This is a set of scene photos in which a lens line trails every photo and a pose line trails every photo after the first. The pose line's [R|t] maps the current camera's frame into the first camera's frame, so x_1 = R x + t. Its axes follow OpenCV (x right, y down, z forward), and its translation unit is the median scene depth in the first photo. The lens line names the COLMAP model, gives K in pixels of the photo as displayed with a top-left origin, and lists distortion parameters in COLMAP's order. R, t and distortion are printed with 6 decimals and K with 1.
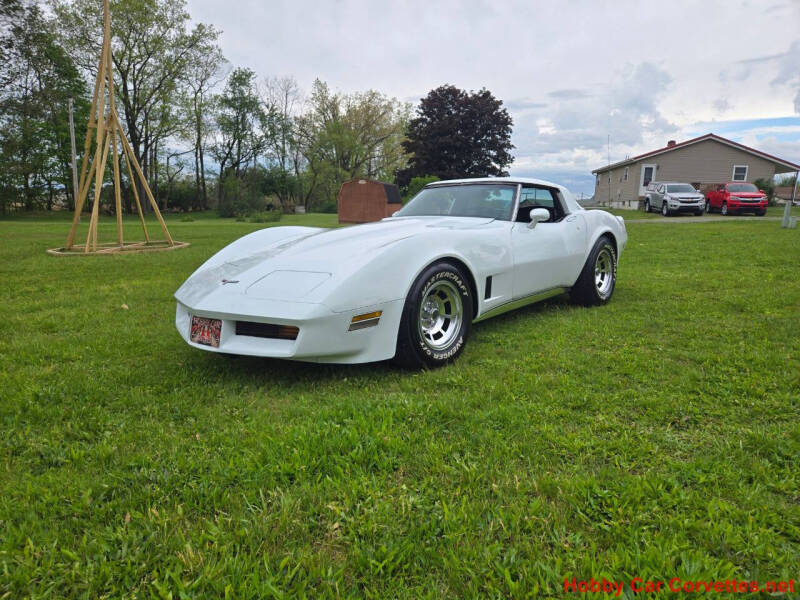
lens RADIAL K [[541.7, 0, 407.6], [0, 541.7, 306.0], [0, 0, 1]] dist [0.054951, -0.049950]
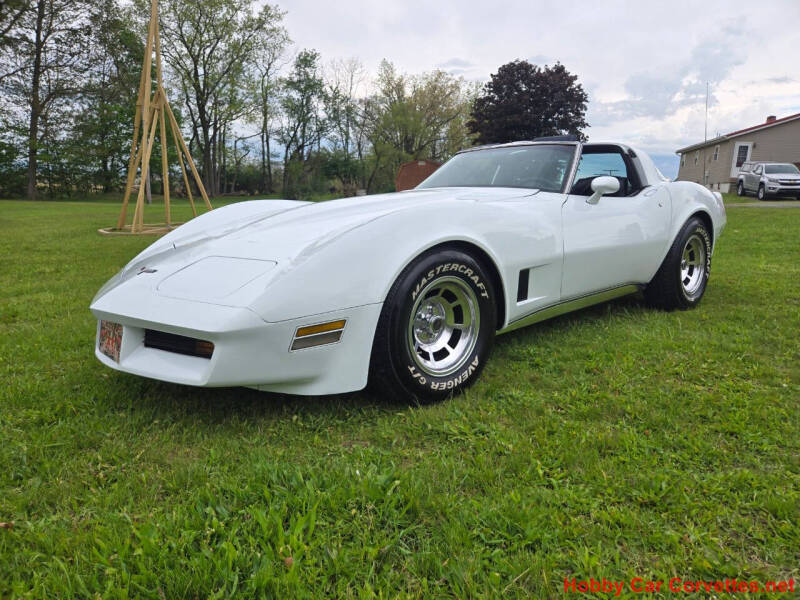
lens RADIAL K [[541.7, 0, 398.1], [0, 541.7, 305.7], [0, 0, 1]] dist [0.054951, -0.049950]
pose [[0.990642, 0.030103, -0.133123, 0.008465], [-0.026477, 0.999231, 0.028927, -0.002417], [0.133891, -0.025132, 0.990677, 0.027987]]
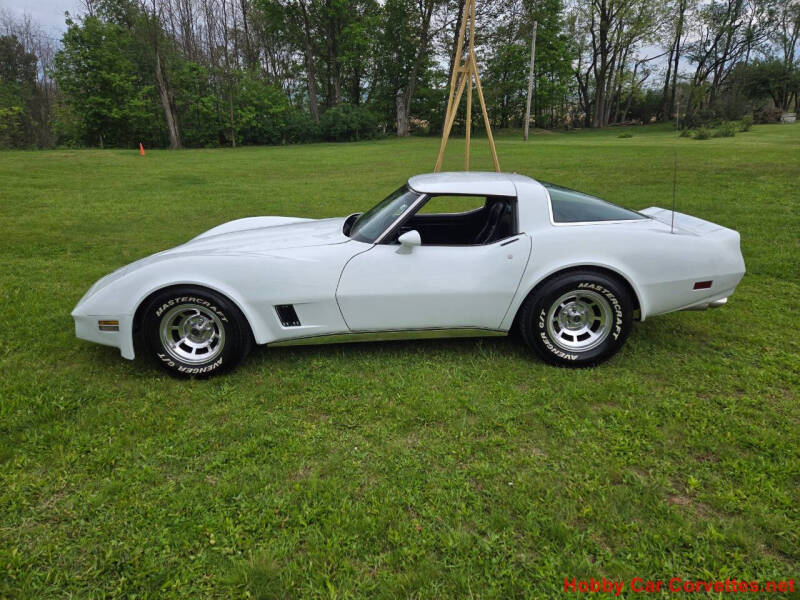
lens RADIAL K [[541.7, 0, 395.4], [0, 541.7, 298.3], [0, 0, 1]] dist [0.054951, -0.049950]
pose [[0.637093, 0.225651, -0.737017, 0.100925], [-0.109340, 0.972976, 0.203378, -0.029105], [0.762992, -0.048985, 0.644549, 0.054929]]
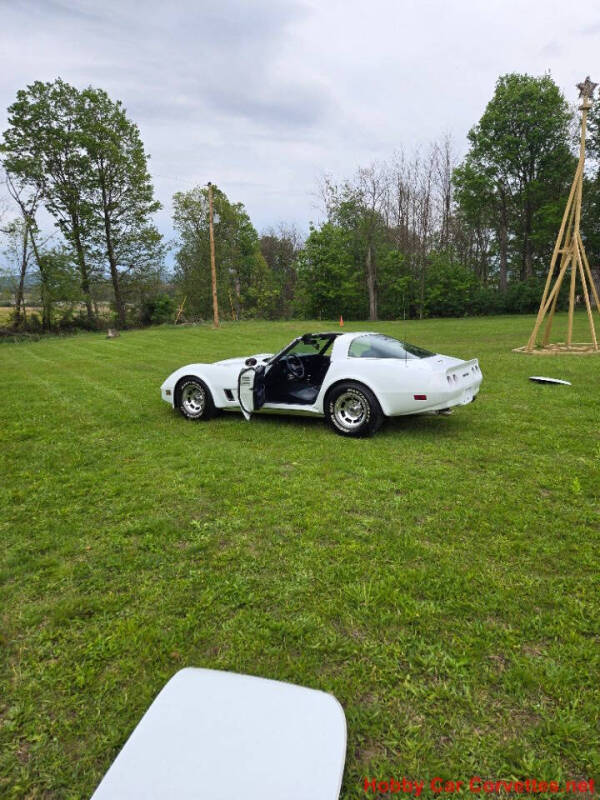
lens RADIAL K [[541.7, 0, 314.3], [0, 541.7, 384.1], [0, 0, 1]] dist [0.054951, -0.049950]
pose [[0.143813, 0.141783, -0.979395, 0.250924], [-0.138765, 0.982794, 0.121899, -0.039553], [0.979828, 0.118375, 0.161014, 0.112061]]
